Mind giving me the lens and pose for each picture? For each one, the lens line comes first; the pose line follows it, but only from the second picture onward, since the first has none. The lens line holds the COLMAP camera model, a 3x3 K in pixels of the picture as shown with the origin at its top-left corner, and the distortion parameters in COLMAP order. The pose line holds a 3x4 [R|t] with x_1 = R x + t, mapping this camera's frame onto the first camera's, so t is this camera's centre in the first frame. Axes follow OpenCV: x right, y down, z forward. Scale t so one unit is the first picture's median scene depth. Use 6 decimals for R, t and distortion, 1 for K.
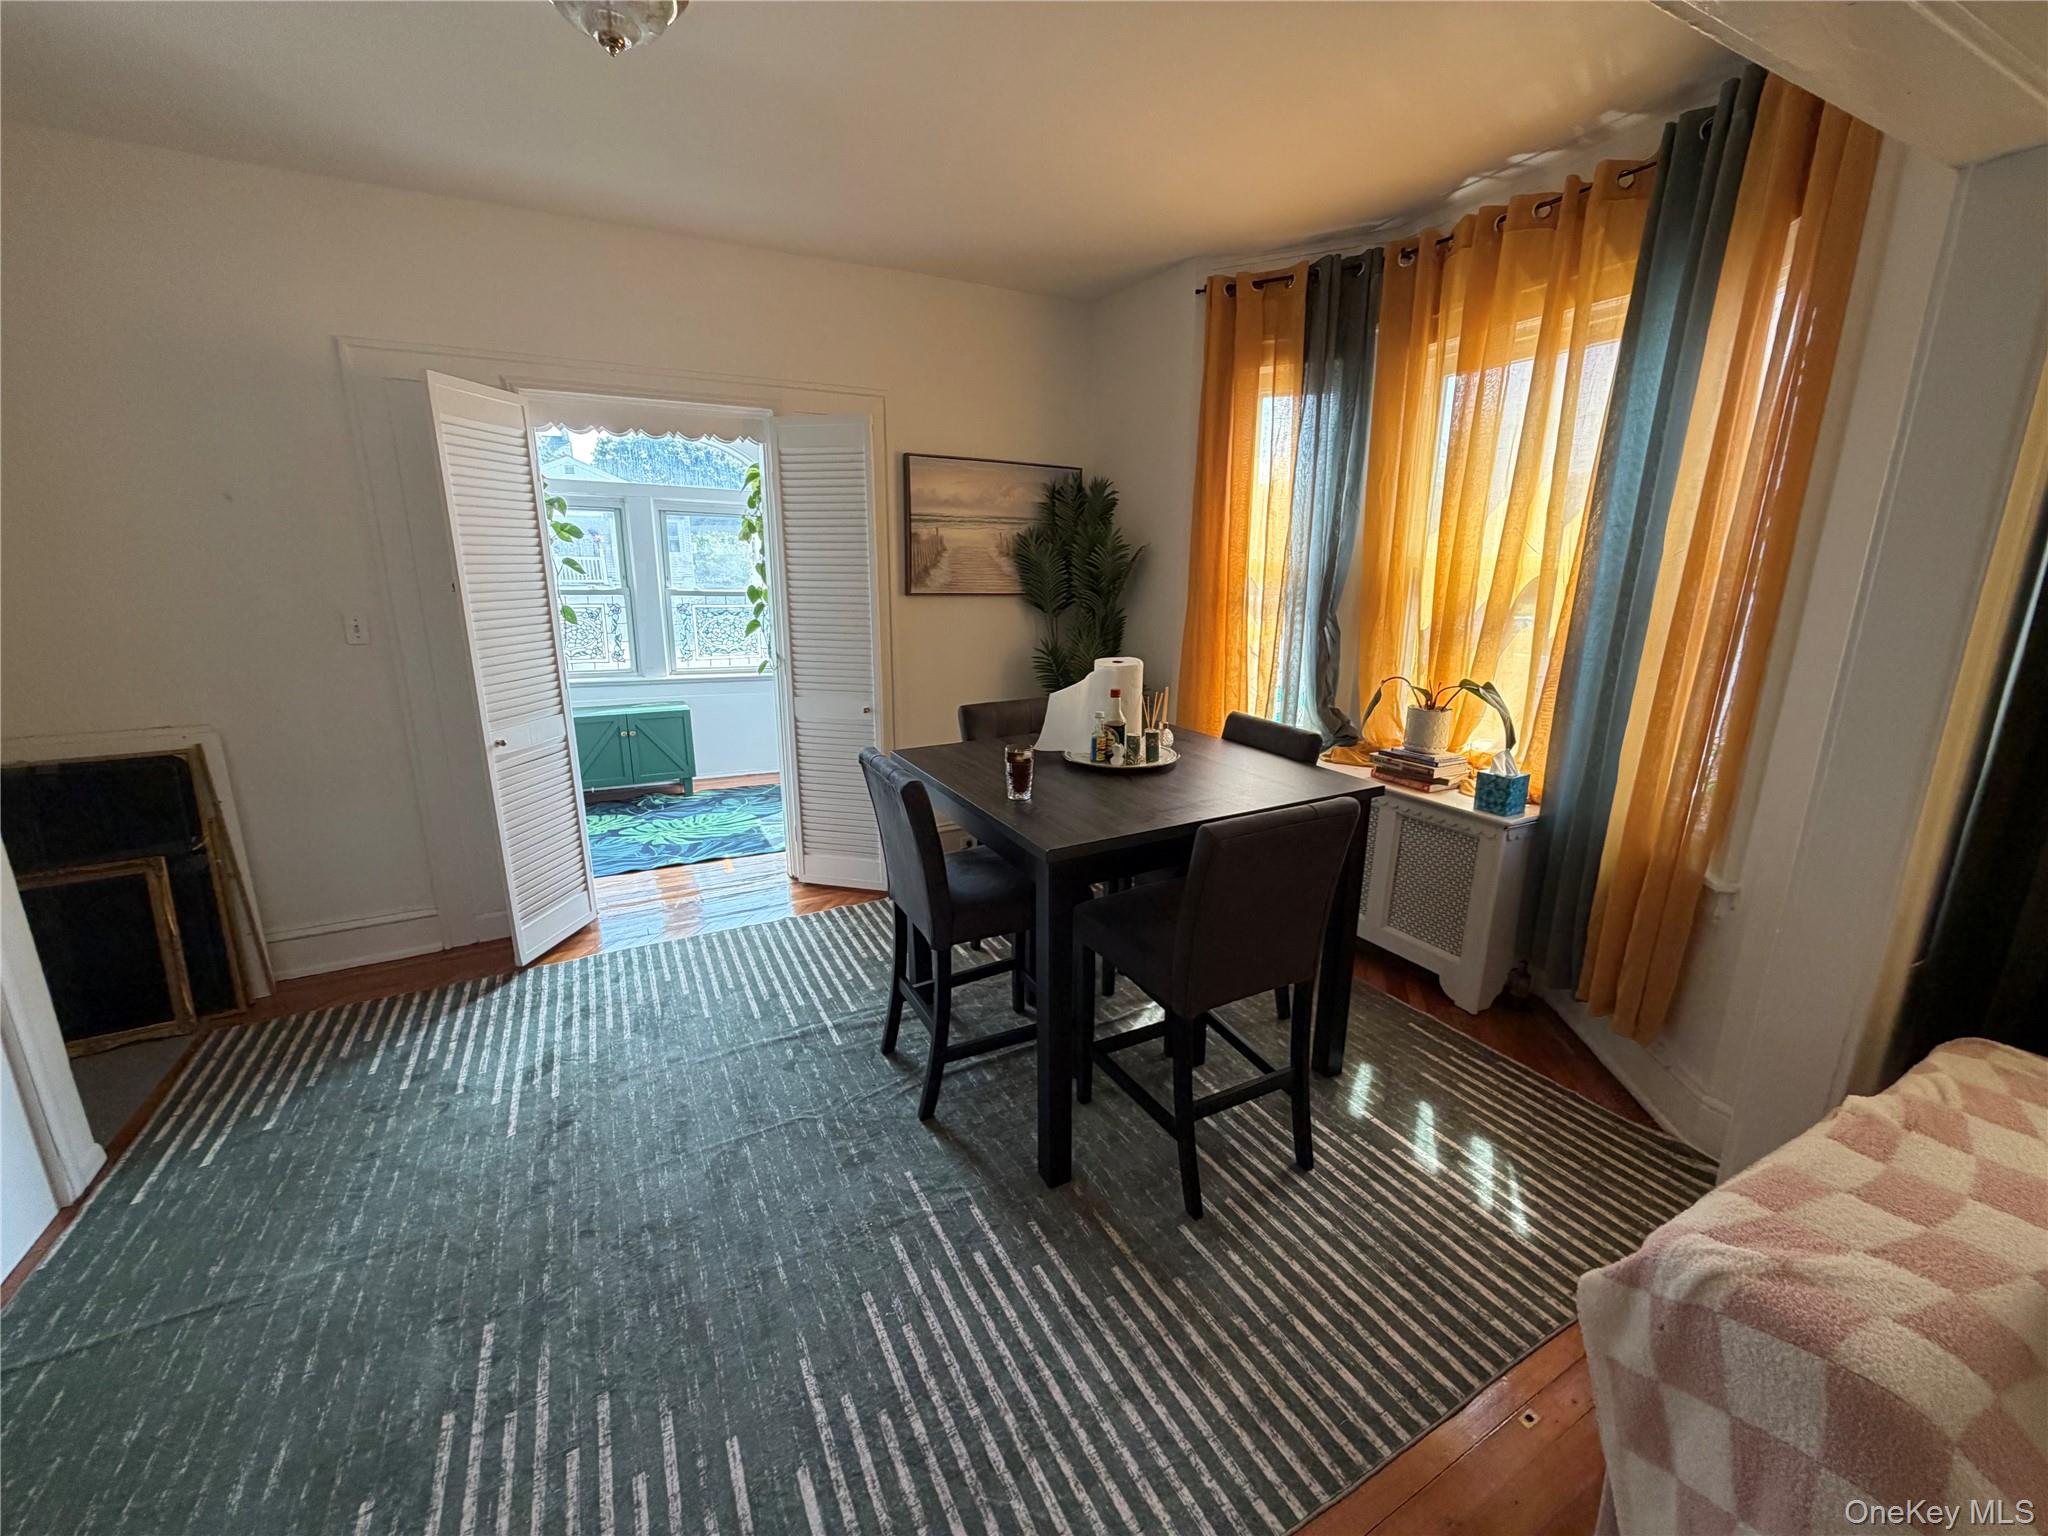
lens RADIAL K [[815.2, 0, 1014.9], [0, 815.2, 772.0], [0, 0, 1]] dist [-0.002211, -0.000336]
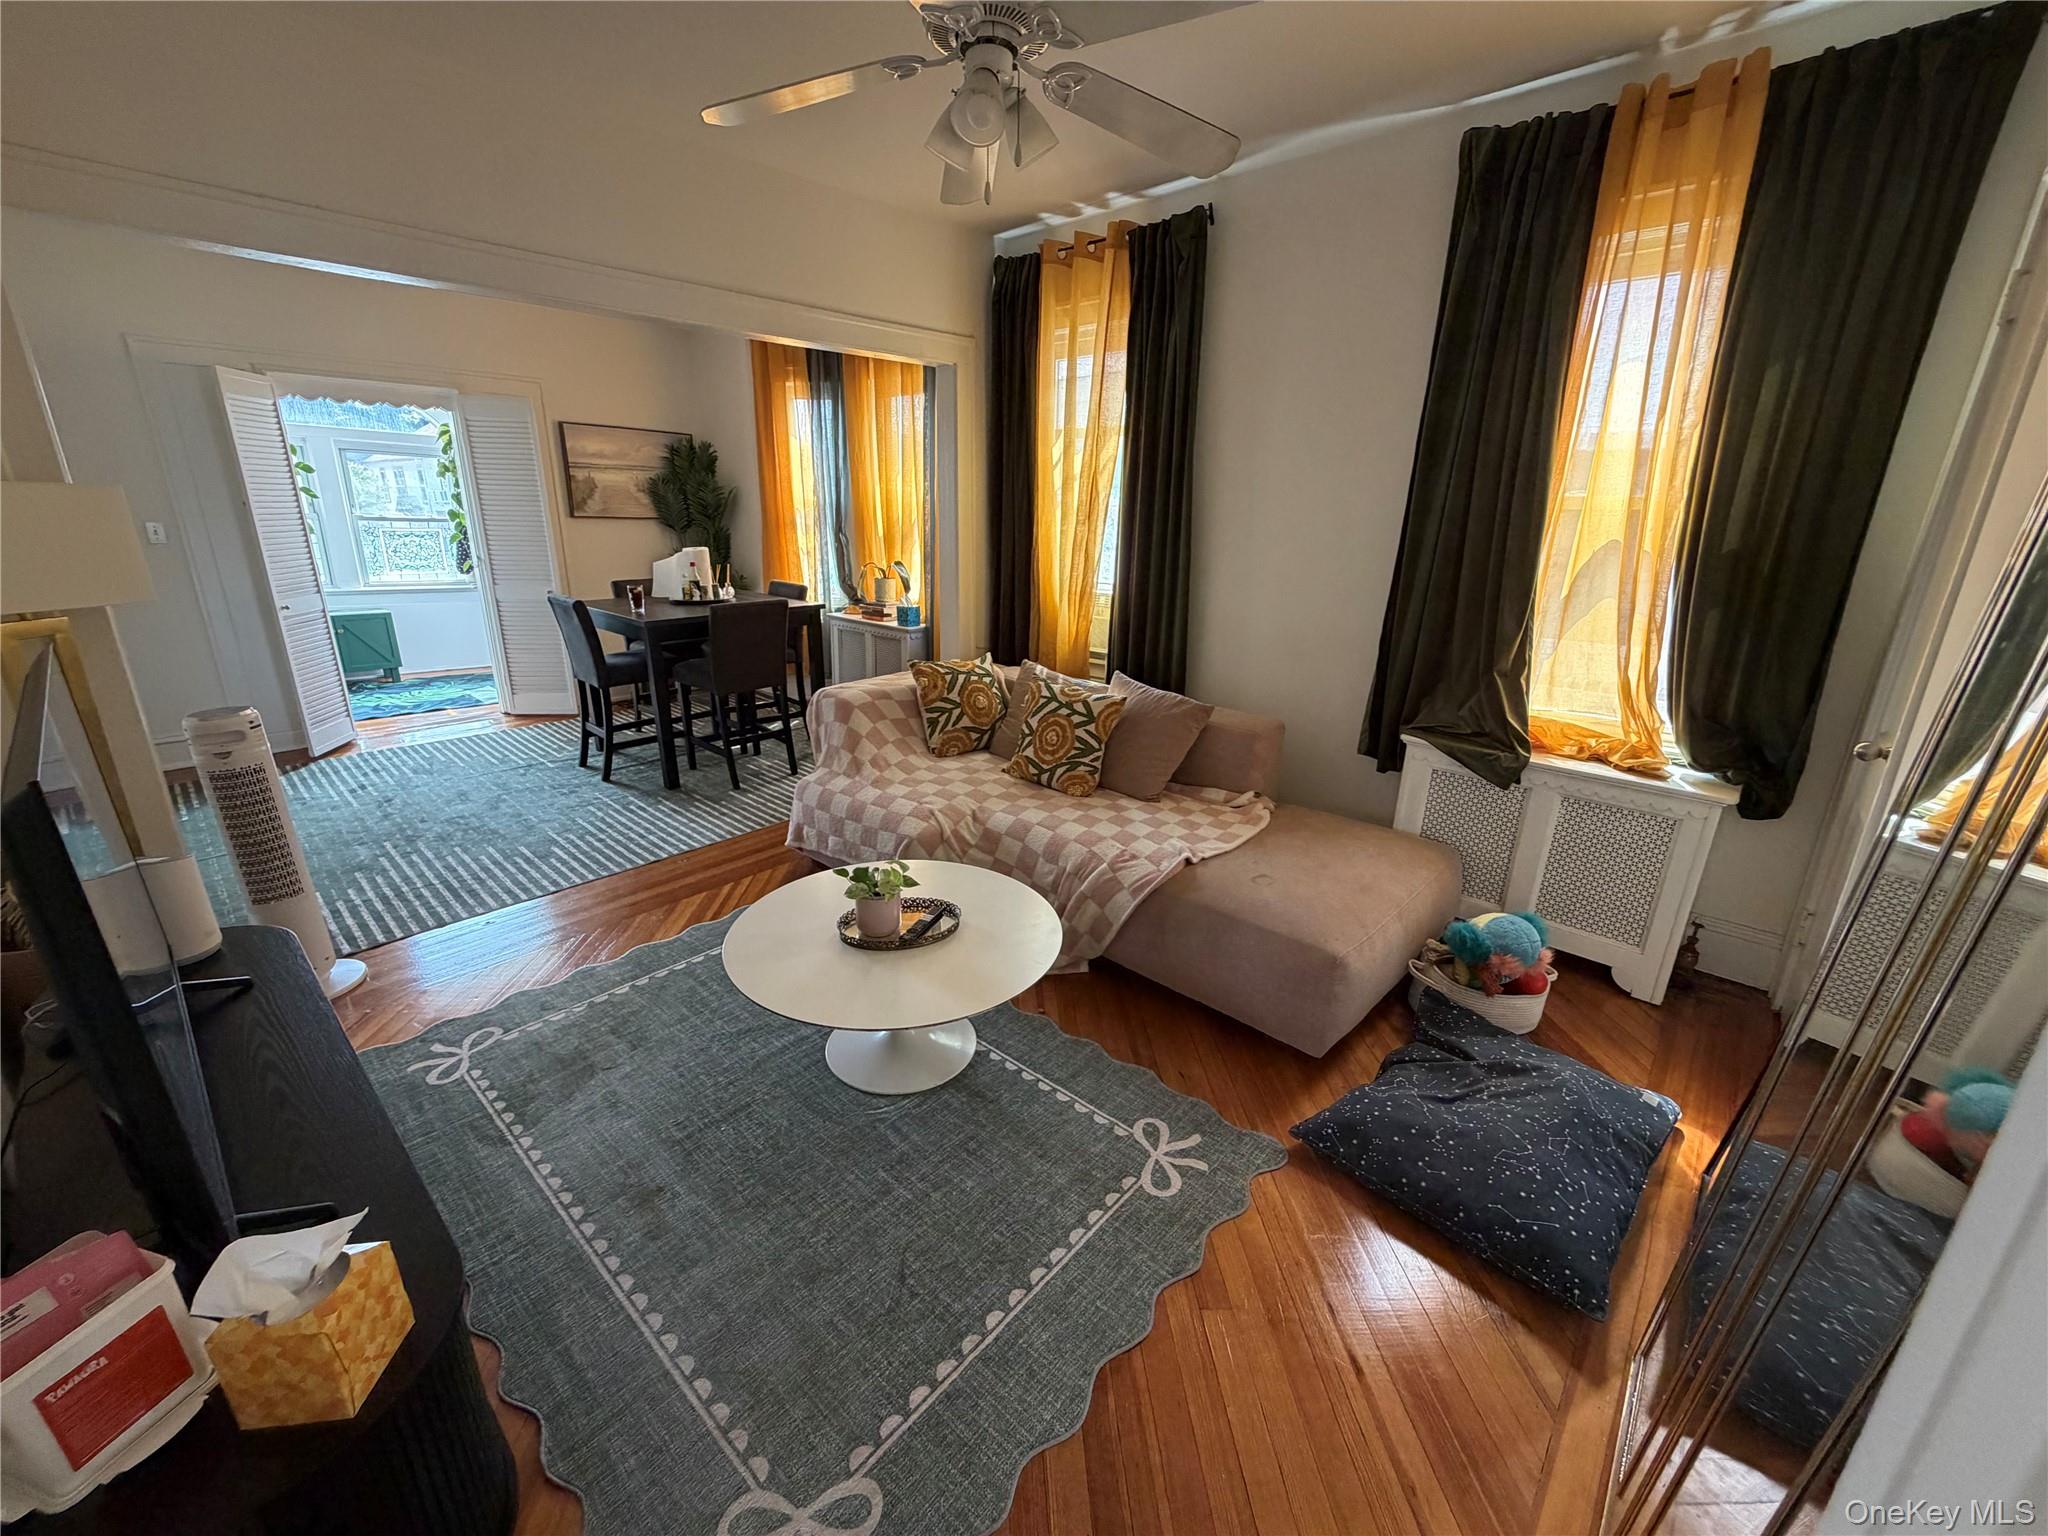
lens RADIAL K [[815.2, 0, 1015.7], [0, 815.2, 770.6], [0, 0, 1]] dist [-0.002211, -0.000336]
pose [[0.942755, -0.087866, 0.321701, 0.116552], [0.067844, 0.995025, 0.072953, 0.195061], [-0.326511, -0.046951, 0.944027, -0.711302]]
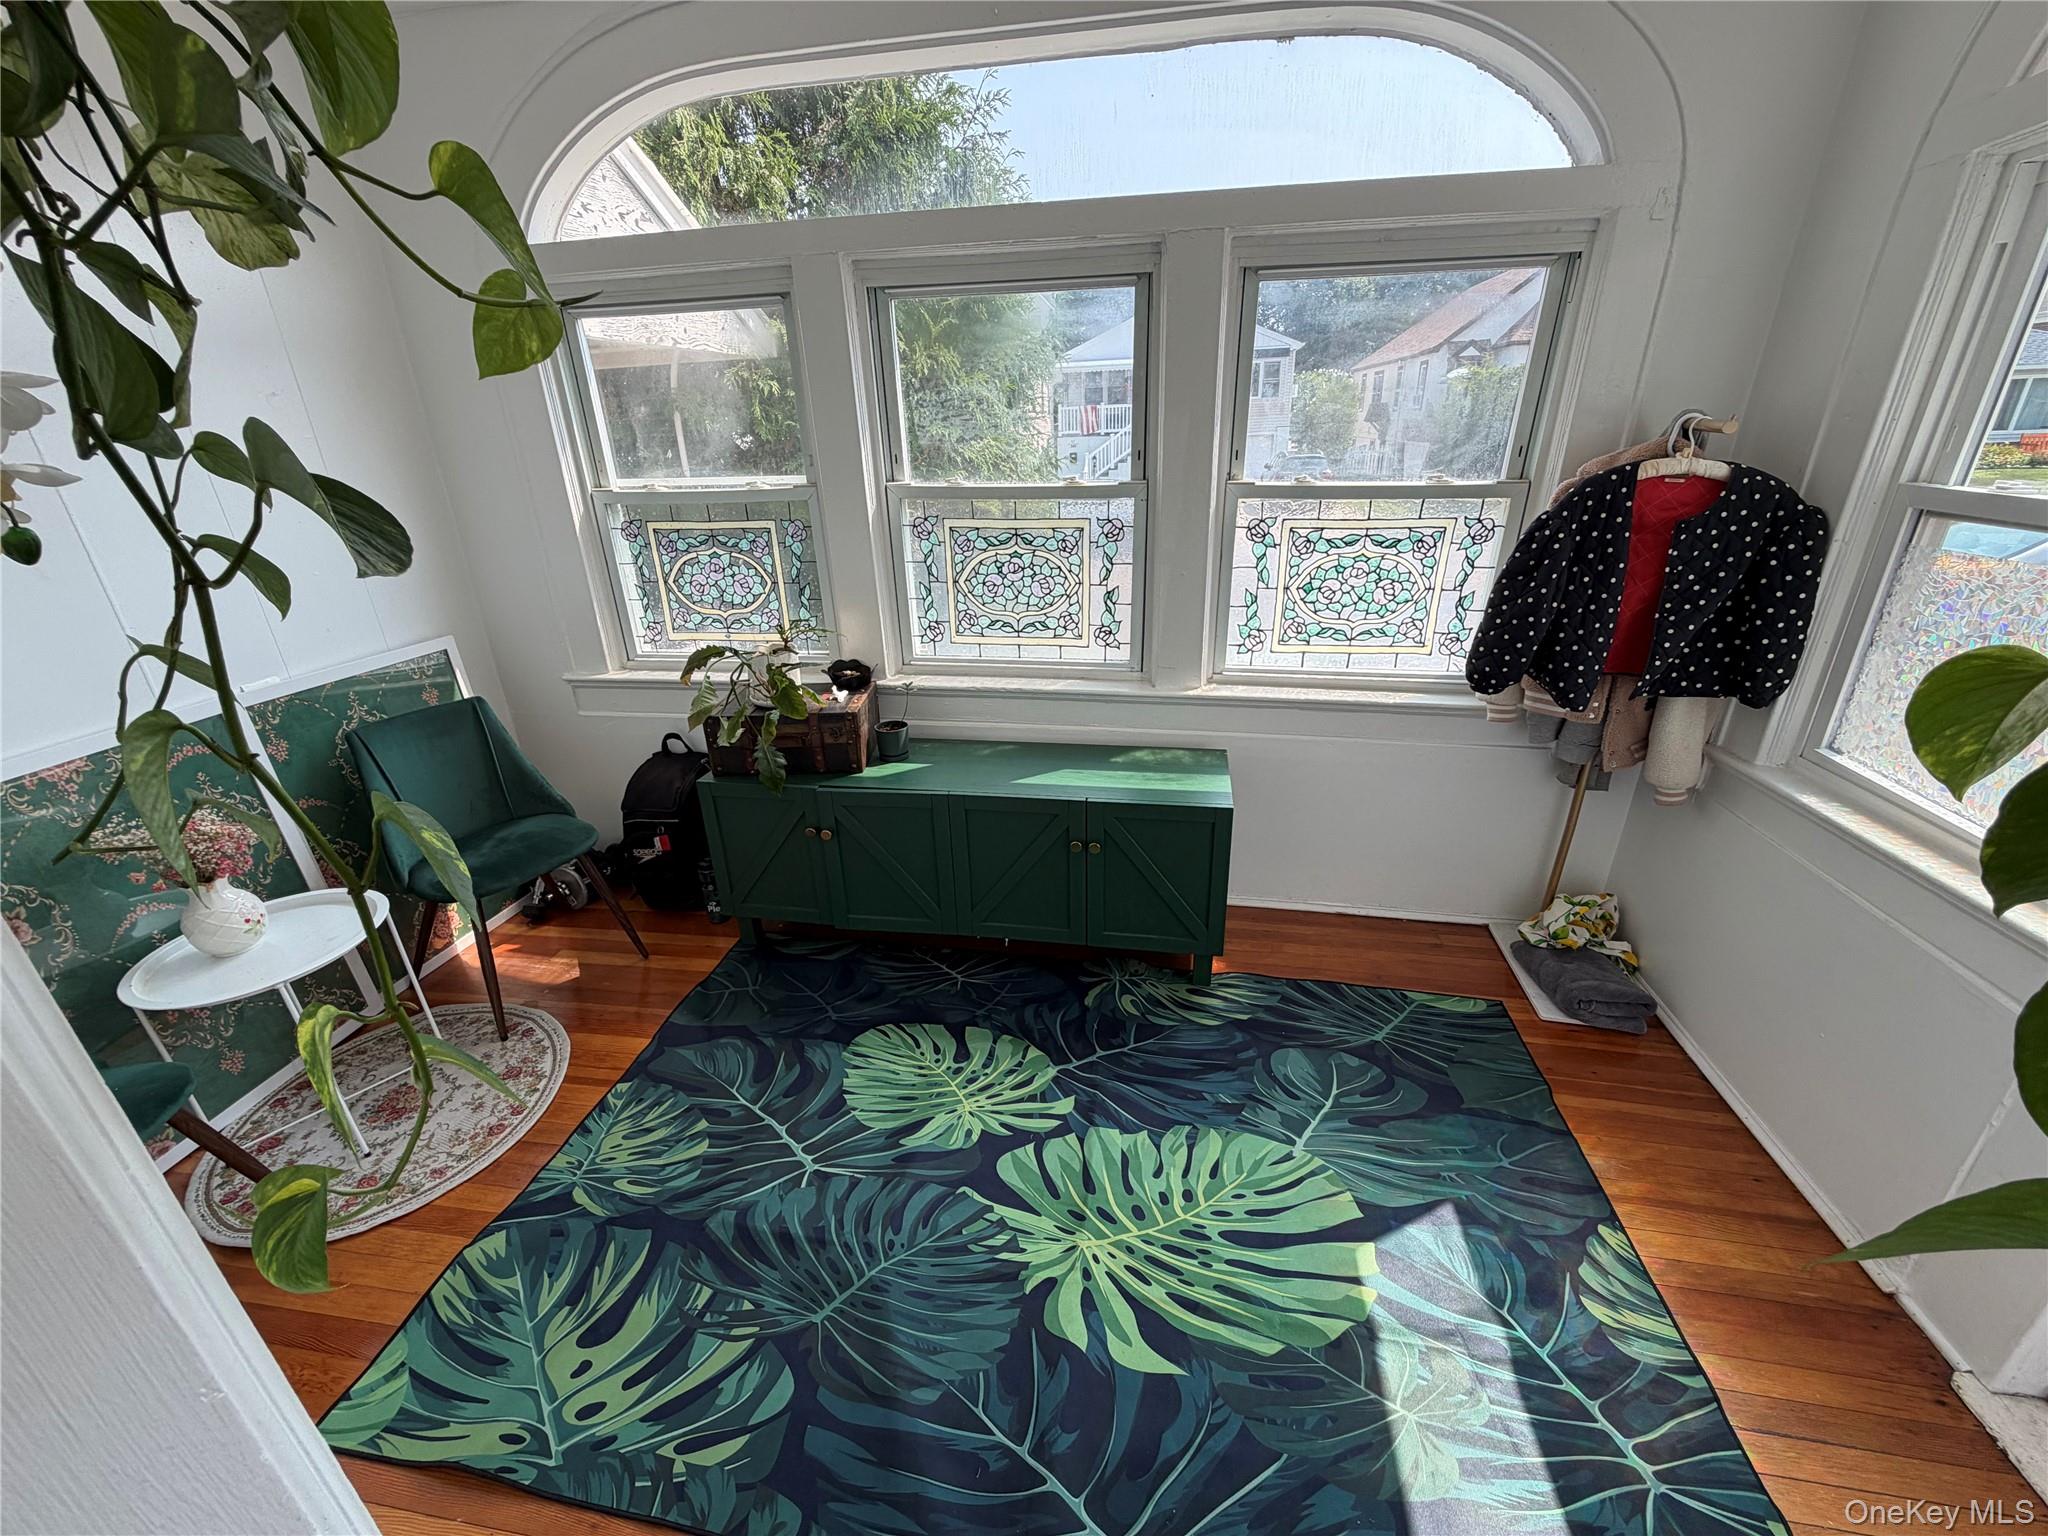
lens RADIAL K [[815.2, 0, 1028.2], [0, 815.2, 760.8], [0, 0, 1]] dist [-0.002211, -0.000336]
pose [[0.796028, 0.205754, -0.569213, -0.362141], [-0.113847, 0.974559, 0.193064, -0.228961], [0.594456, -0.088881, 0.799201, 0.881178]]
